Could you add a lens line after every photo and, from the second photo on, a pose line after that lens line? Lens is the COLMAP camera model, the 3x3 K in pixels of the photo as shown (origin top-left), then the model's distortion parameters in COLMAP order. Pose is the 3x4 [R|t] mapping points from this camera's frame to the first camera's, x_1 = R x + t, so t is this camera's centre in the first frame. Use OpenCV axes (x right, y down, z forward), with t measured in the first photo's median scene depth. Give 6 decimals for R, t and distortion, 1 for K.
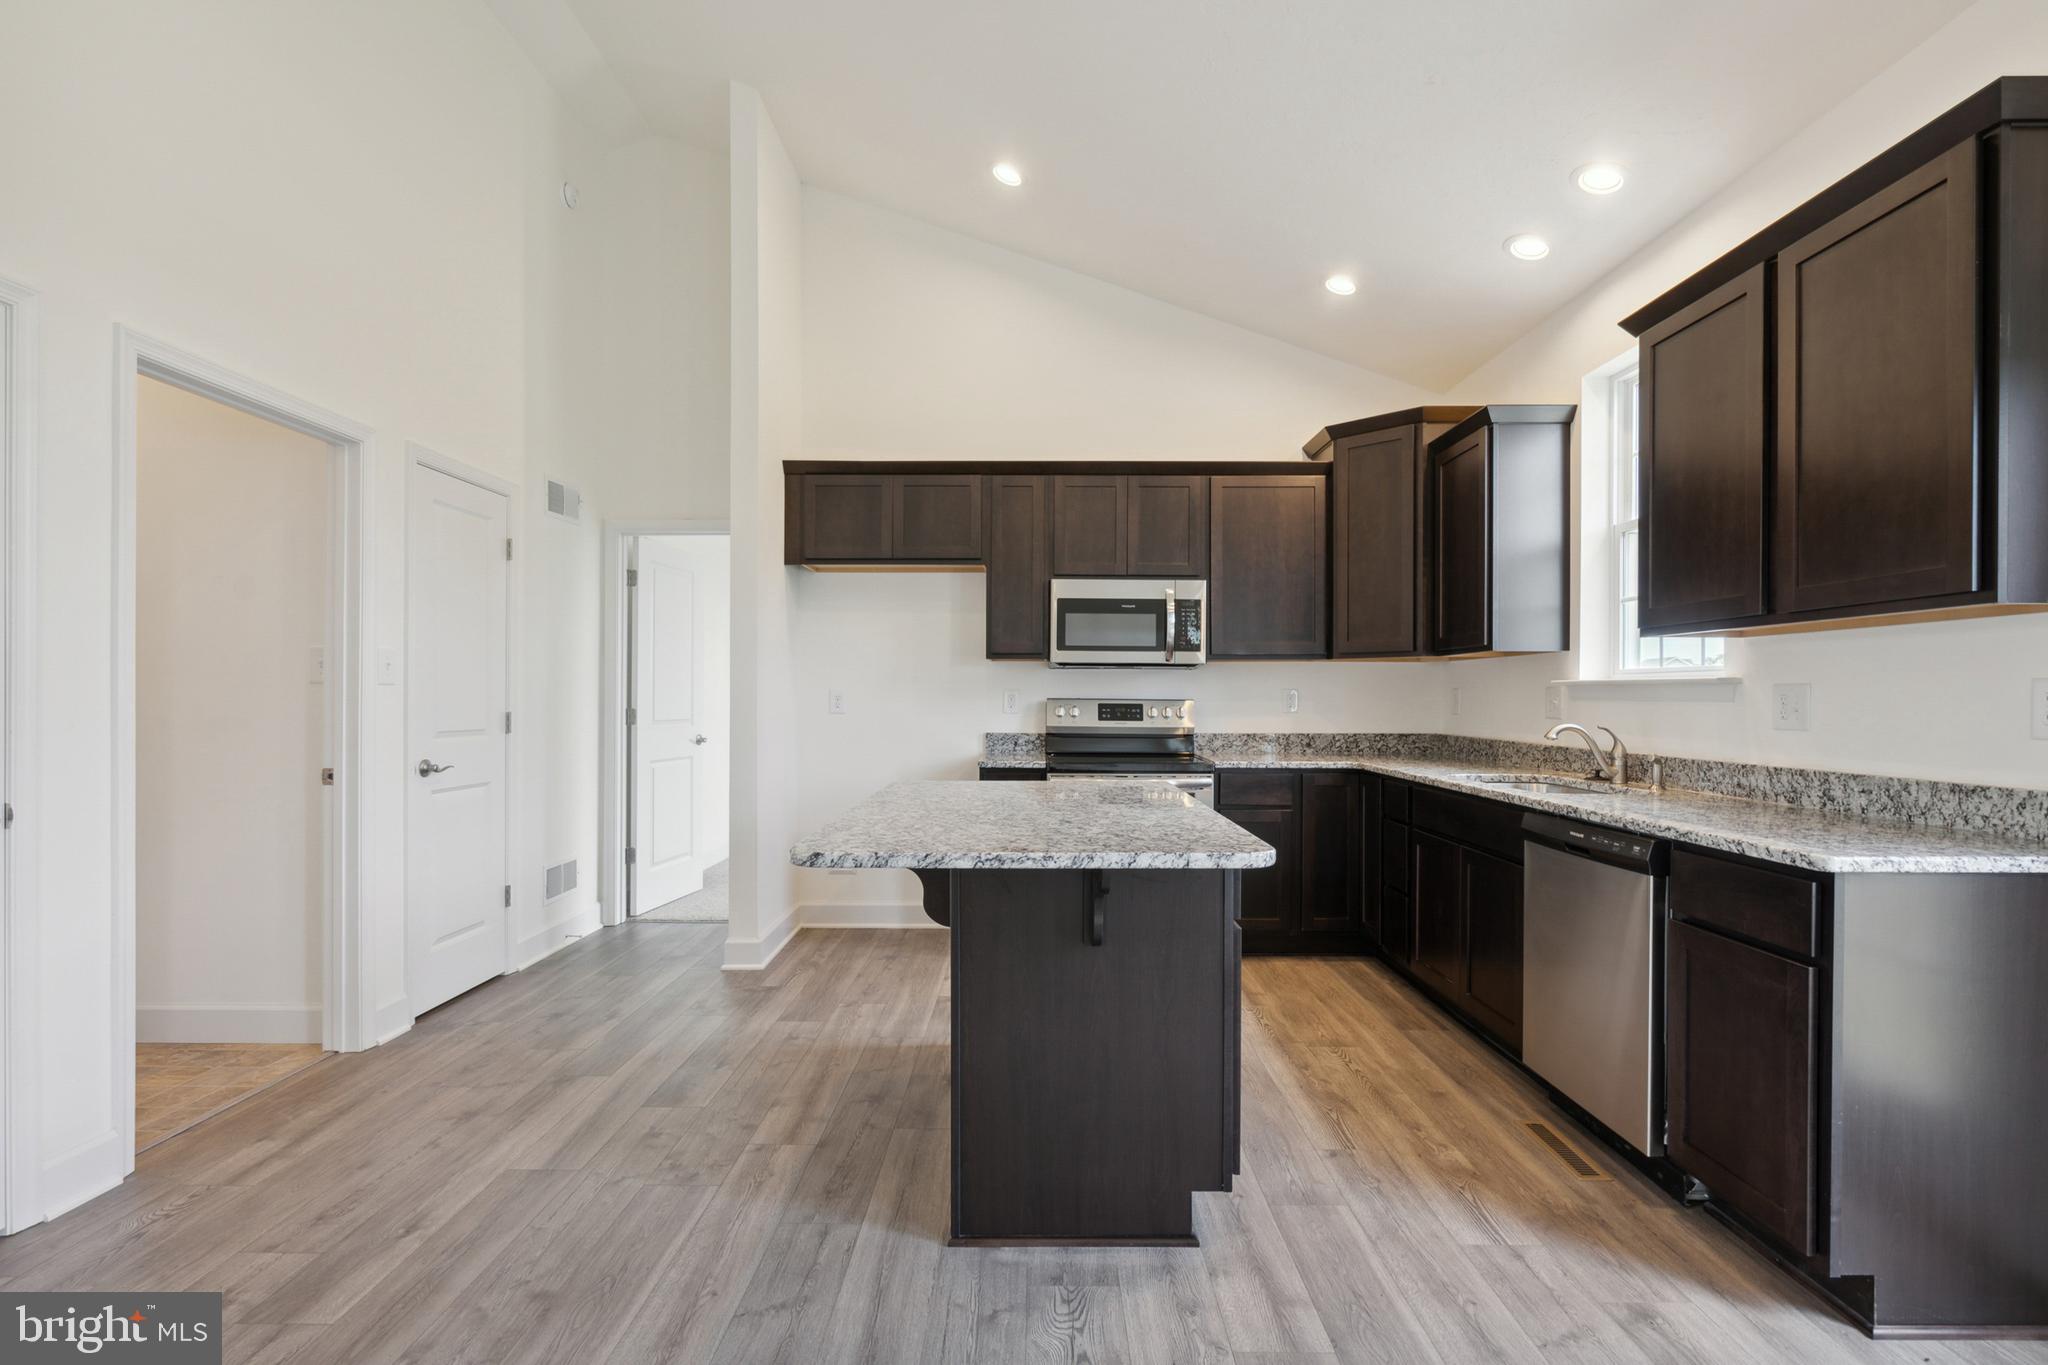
lens RADIAL K [[965.1, 0, 1022.0], [0, 965.1, 697.8], [0, 0, 1]] dist [-0.002520, -0.000234]
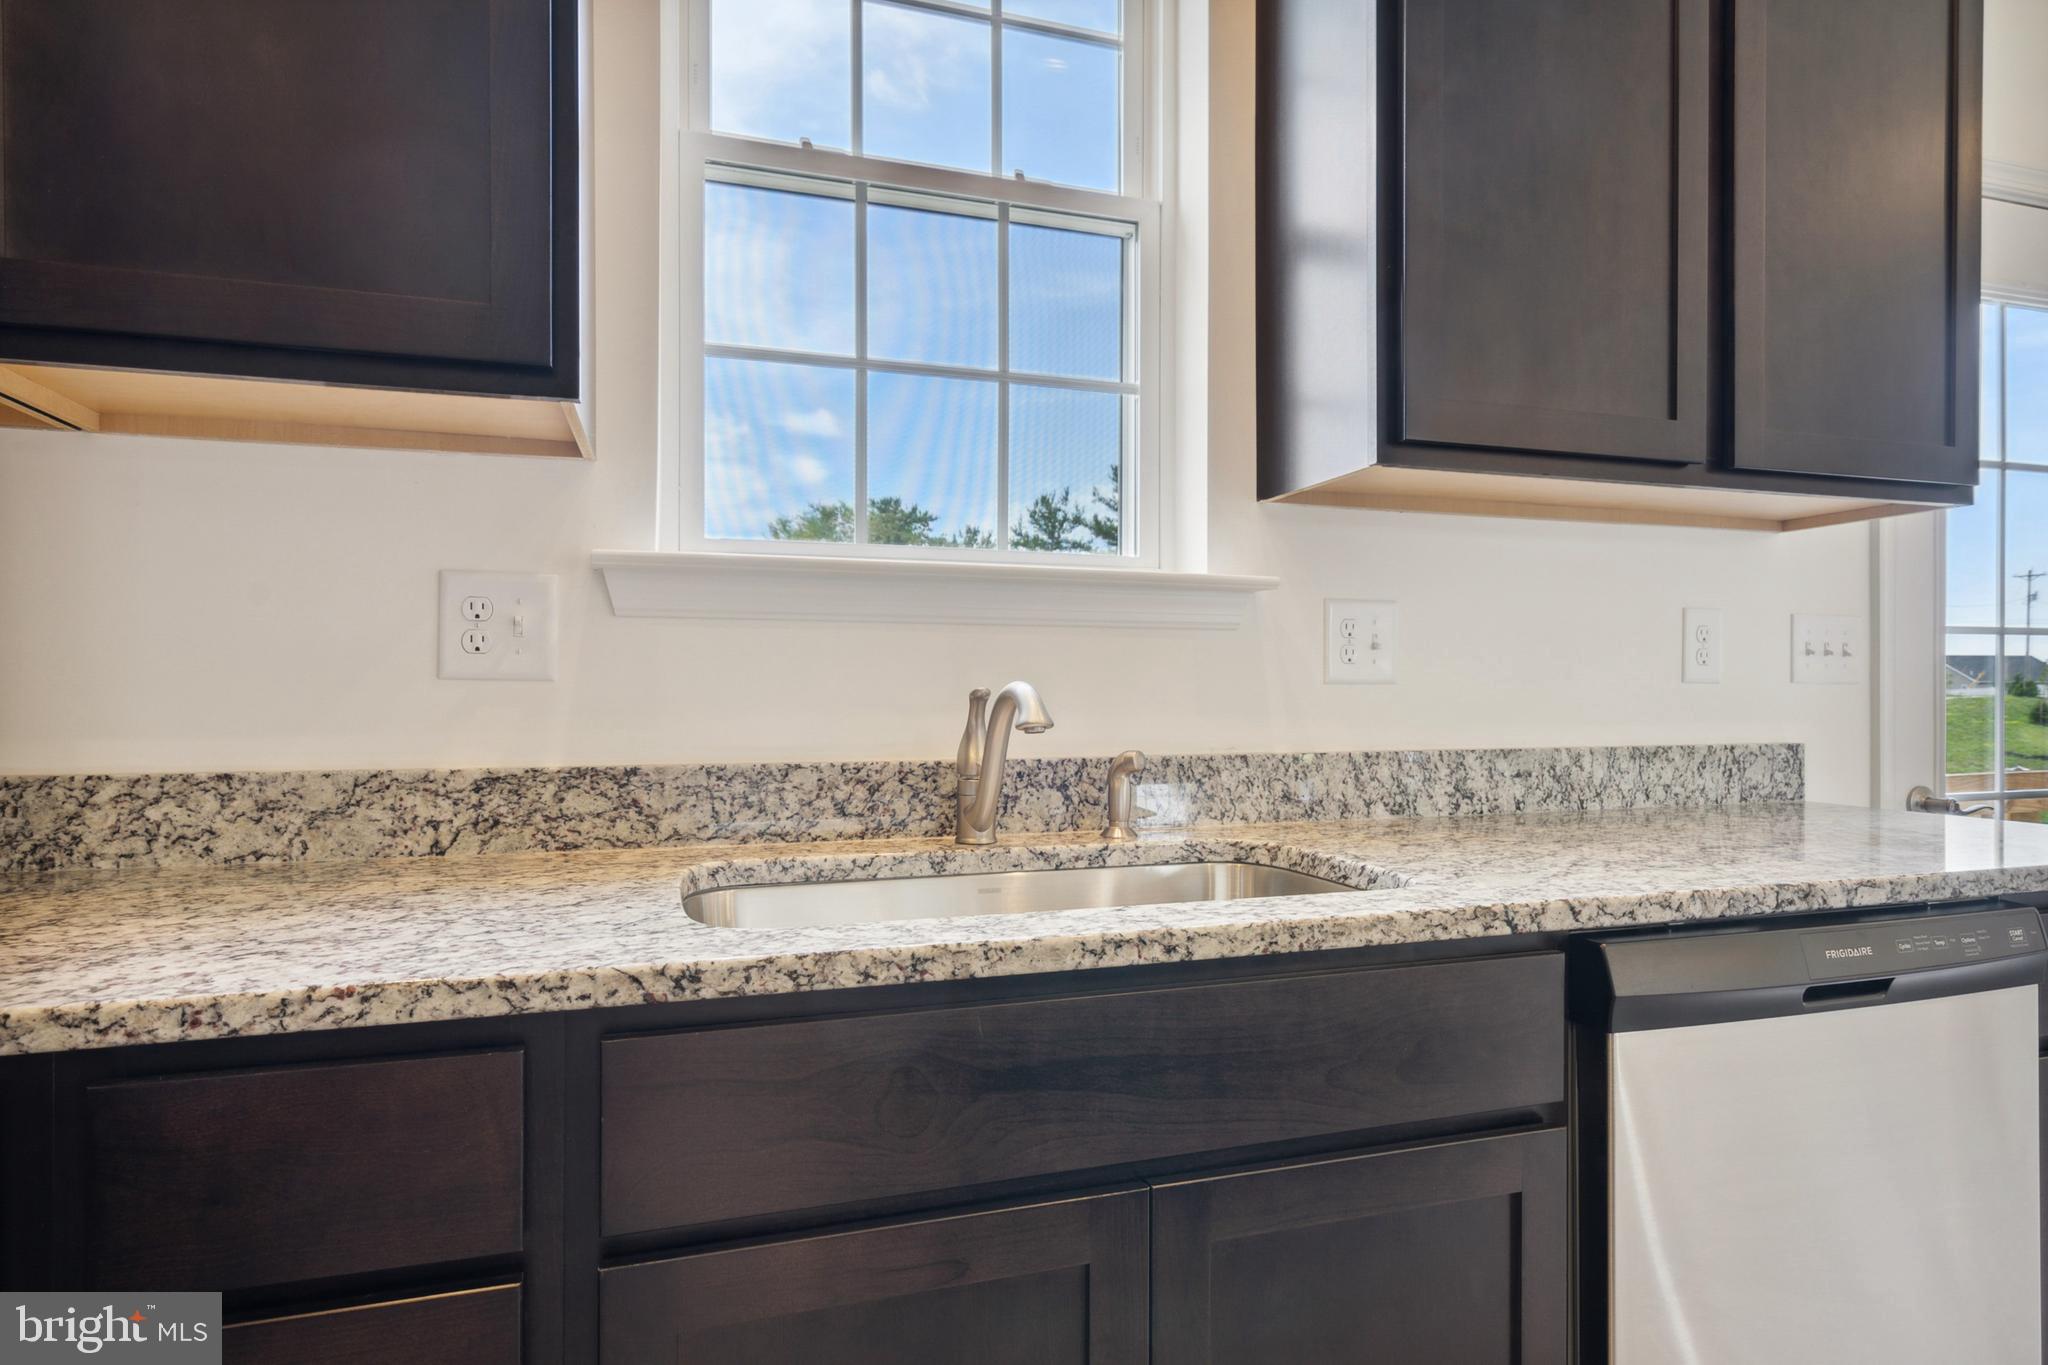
lens RADIAL K [[1111.5, 0, 1009.0], [0, 1111.5, 689.4], [0, 0, 1]] dist [0.014075, 0.001821]
pose [[-0.312044, -0.000524, 0.950067, 0.194916], [0.001134, 0.999999, 0.000924, 0.027863], [-0.950067, 0.001366, -0.312043, 1.090023]]
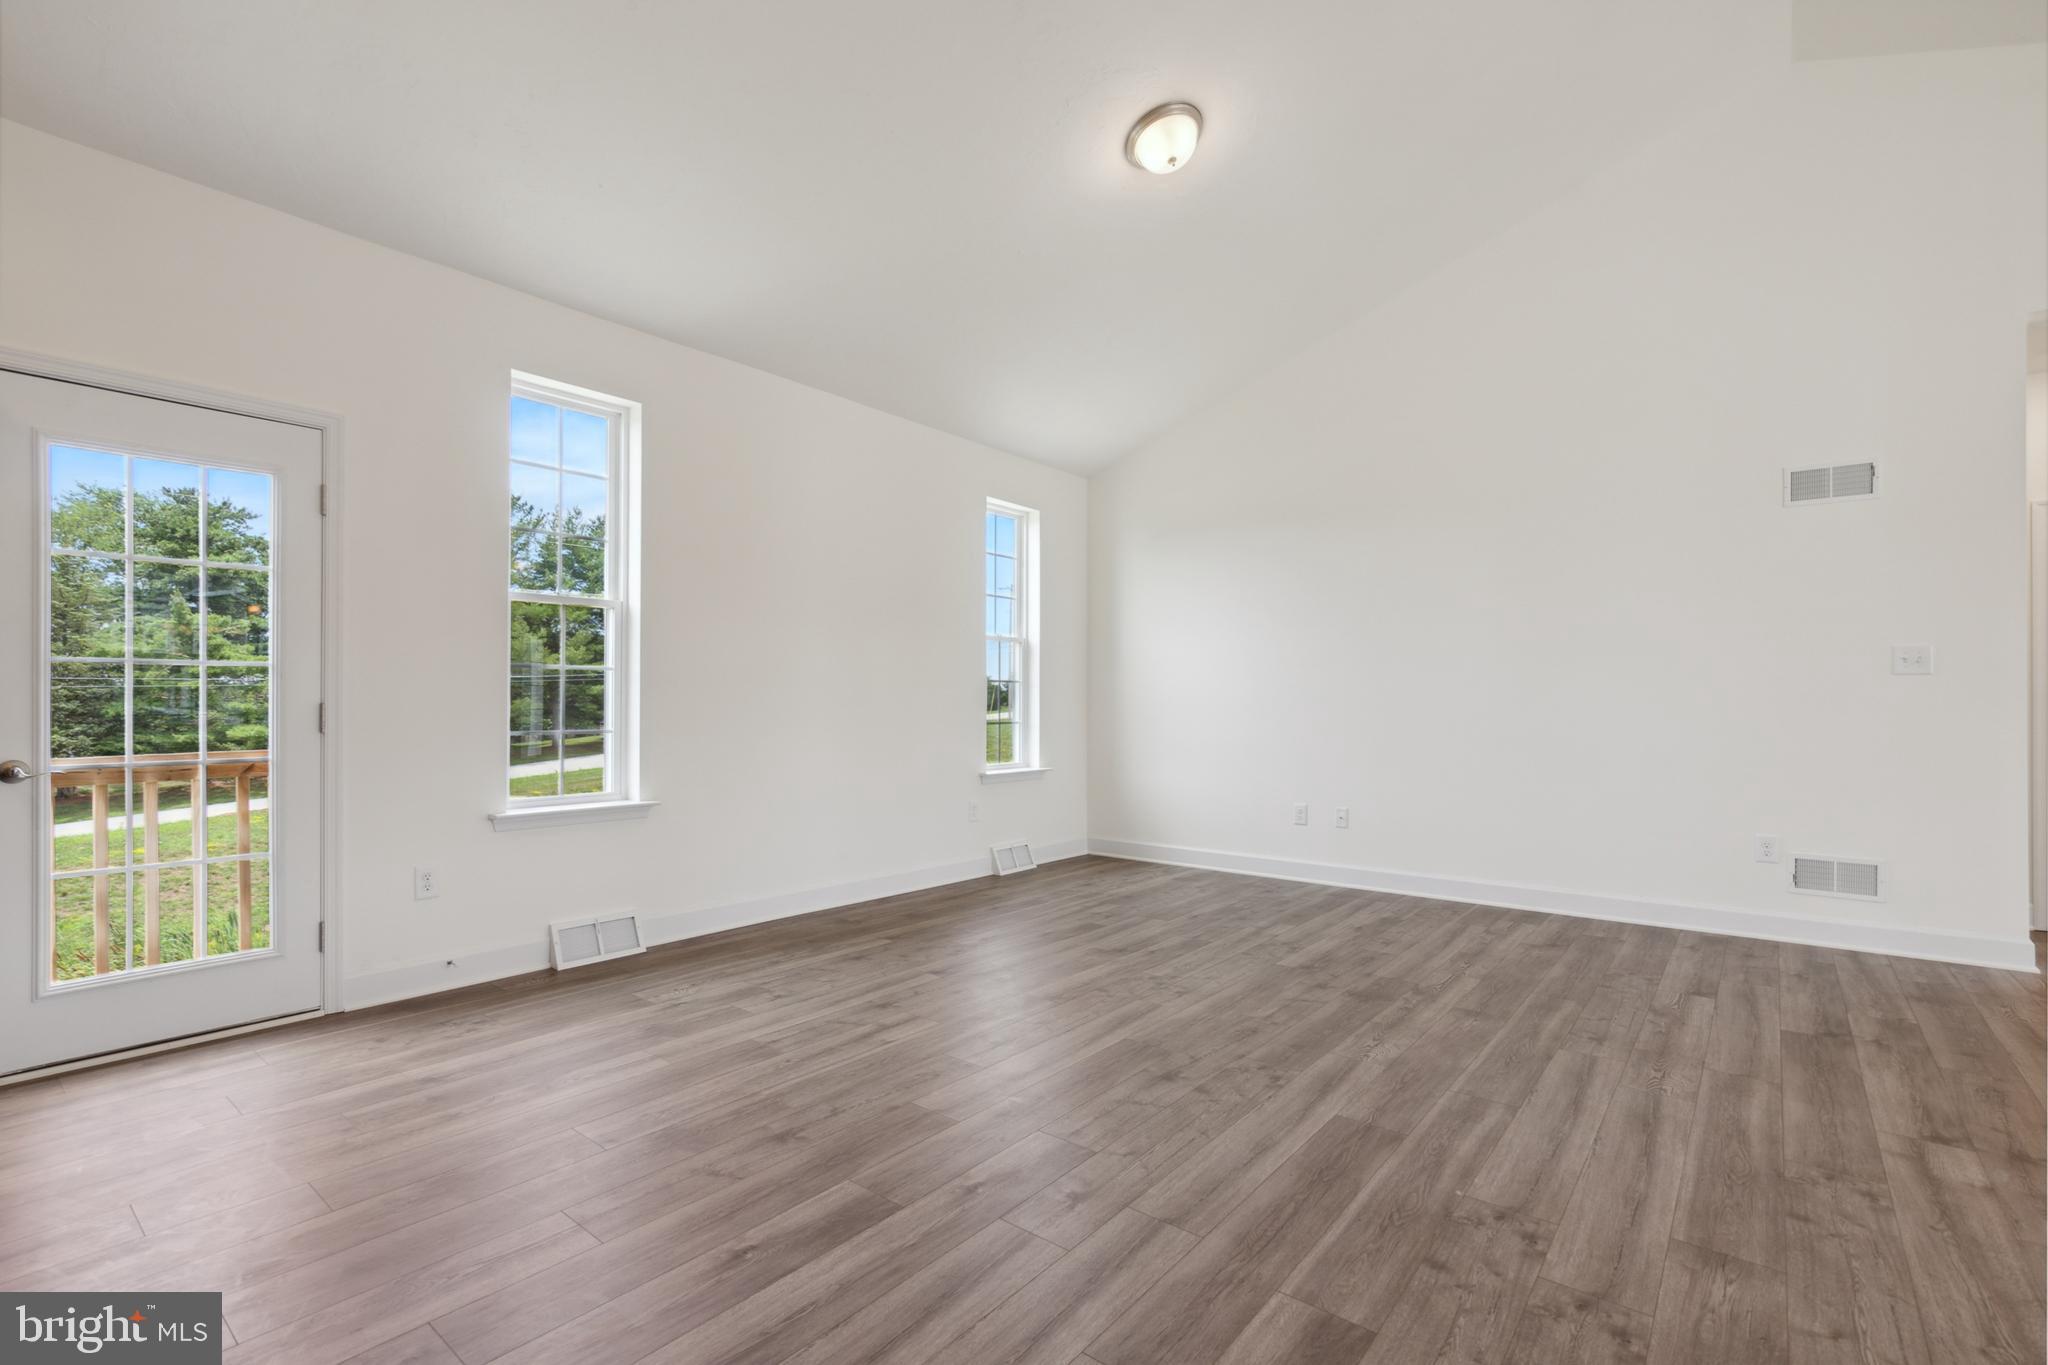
lens RADIAL K [[936.3, 0, 1016.6], [0, 936.3, 712.1], [0, 0, 1]] dist [-0.002072, 0.000110]
pose [[-0.781221, -0.012083, 0.624137, -0.522654], [-0.003520, 0.999882, 0.014950, 0.025597], [-0.624244, 0.009482, -0.781172, 0.507169]]
